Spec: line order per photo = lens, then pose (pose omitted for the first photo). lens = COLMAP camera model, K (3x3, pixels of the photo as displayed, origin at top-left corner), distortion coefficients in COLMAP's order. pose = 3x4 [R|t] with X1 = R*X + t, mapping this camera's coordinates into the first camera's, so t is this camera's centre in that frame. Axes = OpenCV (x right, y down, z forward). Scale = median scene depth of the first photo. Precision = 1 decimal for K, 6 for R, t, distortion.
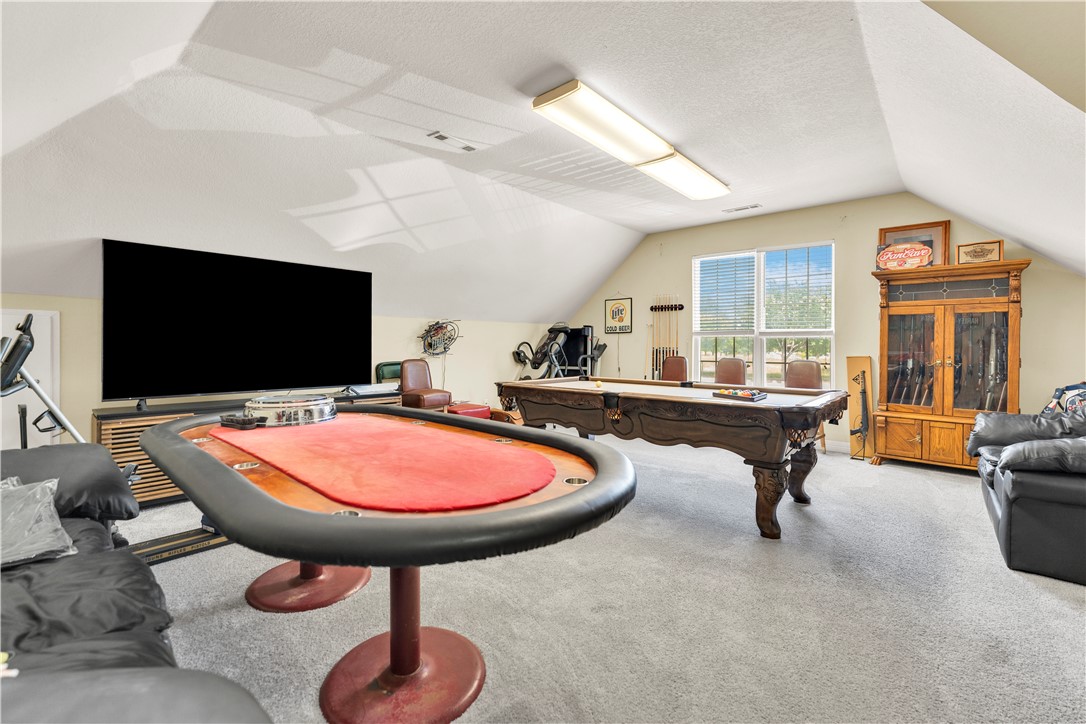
lens RADIAL K [[451.8, 0, 539.5], [0, 451.8, 367.5], [0, 0, 1]] dist [-0.001366, -0.000393]
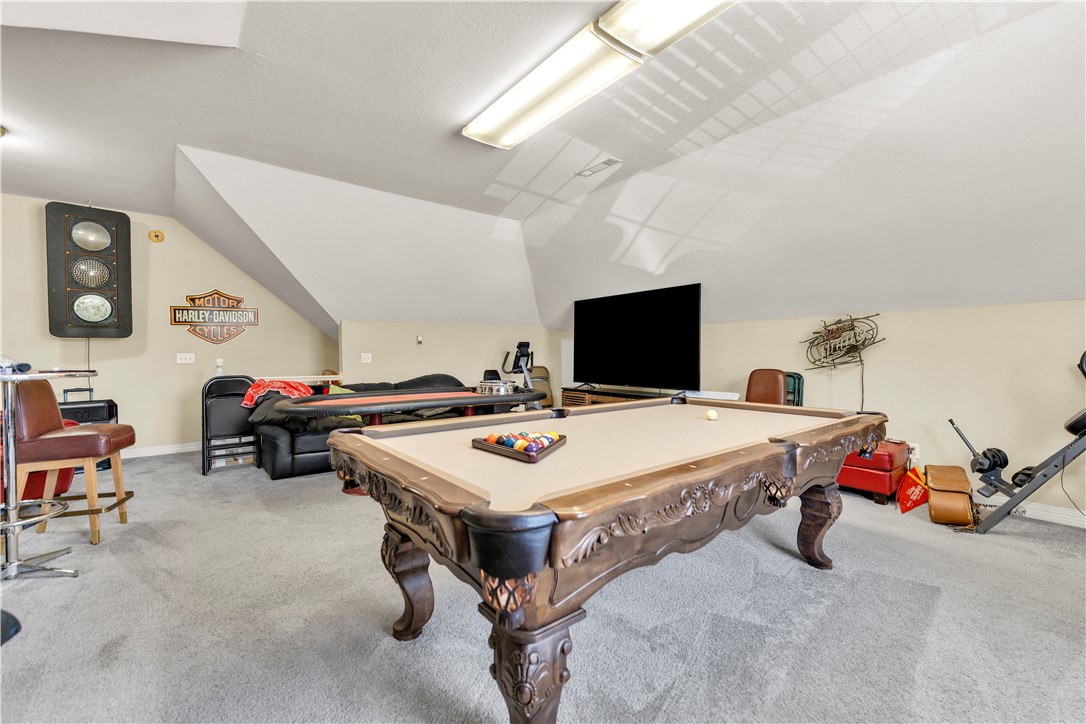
lens RADIAL K [[451.8, 0, 539.5], [0, 451.8, 367.5], [0, 0, 1]] dist [-0.001366, -0.000393]
pose [[-0.168453, 0.017068, -0.985562, 0.769520], [-0.049140, 0.998461, 0.025690, -0.027711], [0.984484, 0.052758, -0.167355, 0.888428]]
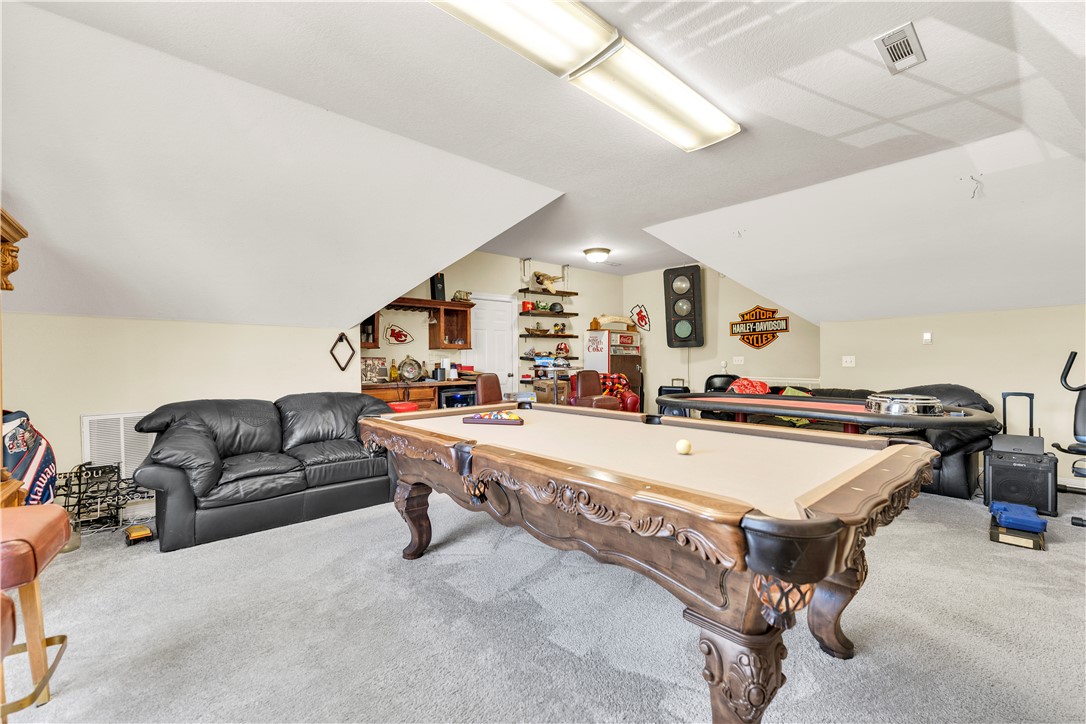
lens RADIAL K [[451.8, 0, 539.5], [0, 451.8, 367.5], [0, 0, 1]] dist [-0.001366, -0.000393]
pose [[-0.992355, -0.008717, 0.123110, 0.210643], [0.000023, 0.997489, 0.070820, -0.065748], [-0.123418, 0.070281, -0.989863, 1.456529]]
